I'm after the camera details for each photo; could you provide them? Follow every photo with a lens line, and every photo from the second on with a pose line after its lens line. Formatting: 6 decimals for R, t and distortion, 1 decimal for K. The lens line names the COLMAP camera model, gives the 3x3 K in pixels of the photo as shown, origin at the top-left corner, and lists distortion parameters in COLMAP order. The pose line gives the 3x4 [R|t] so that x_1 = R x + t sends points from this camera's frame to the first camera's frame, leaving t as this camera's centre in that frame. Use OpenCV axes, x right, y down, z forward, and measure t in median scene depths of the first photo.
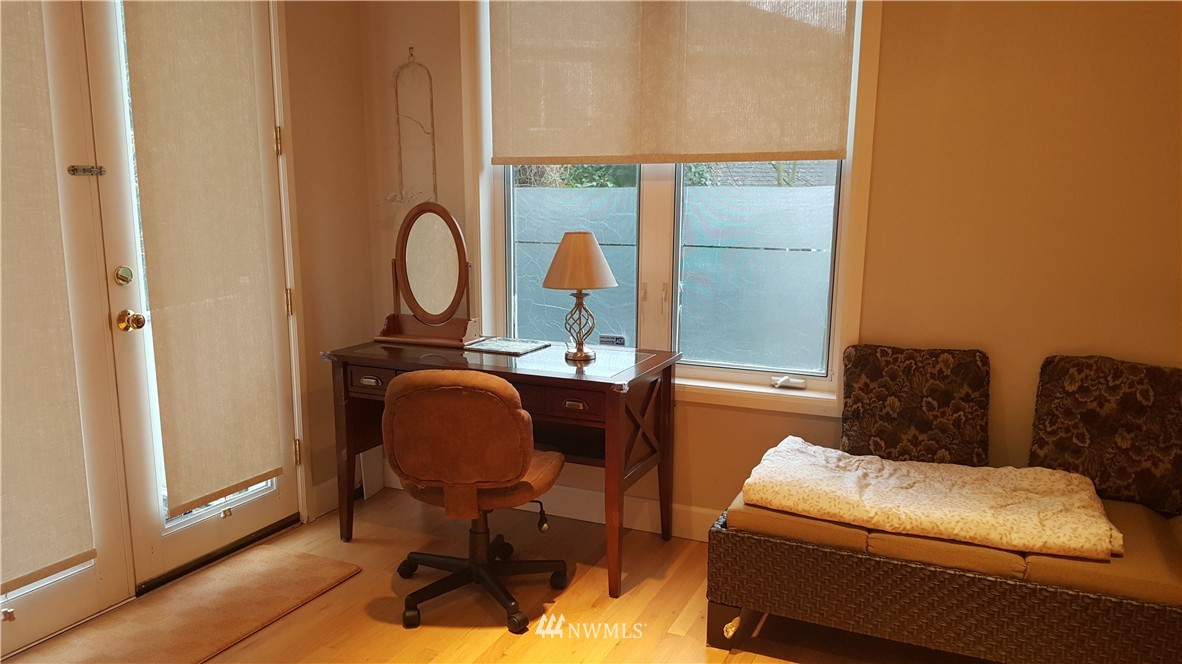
lens RADIAL K [[892.1, 0, 604.8], [0, 892.1, 350.9], [0, 0, 1]] dist [0.077823, -0.027511]
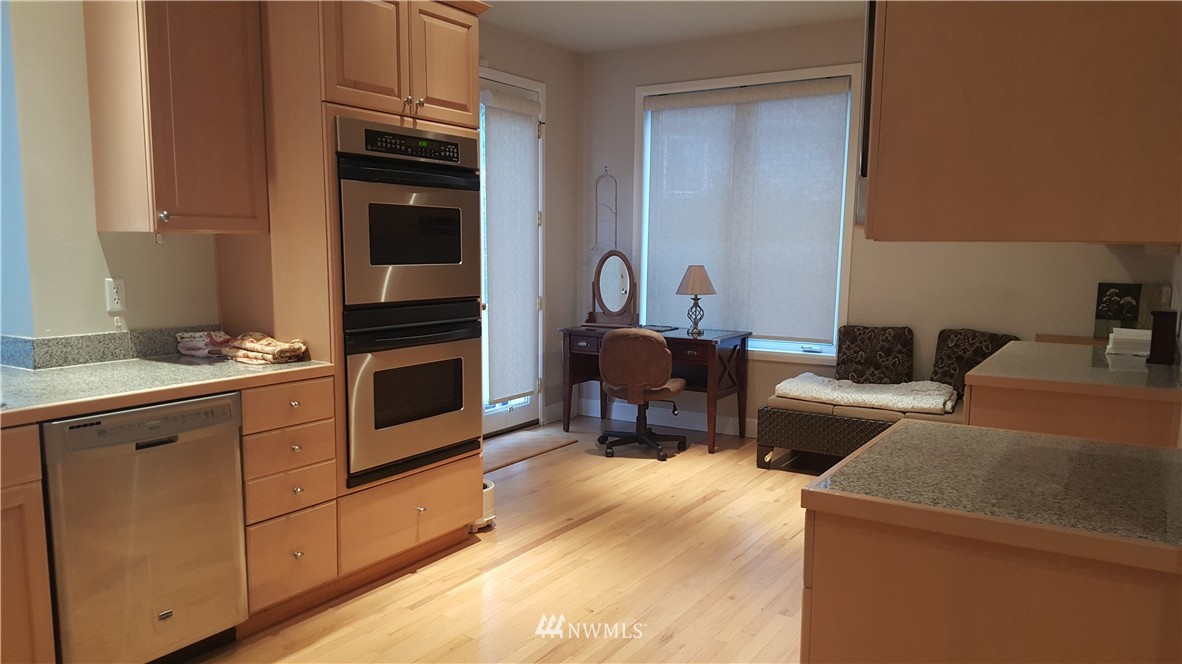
lens RADIAL K [[892.1, 0, 576.3], [0, 892.1, 354.8], [0, 0, 1]] dist [0.077823, -0.027511]
pose [[0.987700, 0.020015, -0.155077, 0.018226], [-0.028096, 0.998349, -0.050093, 0.165566], [0.153819, 0.053834, 0.986632, -0.940944]]
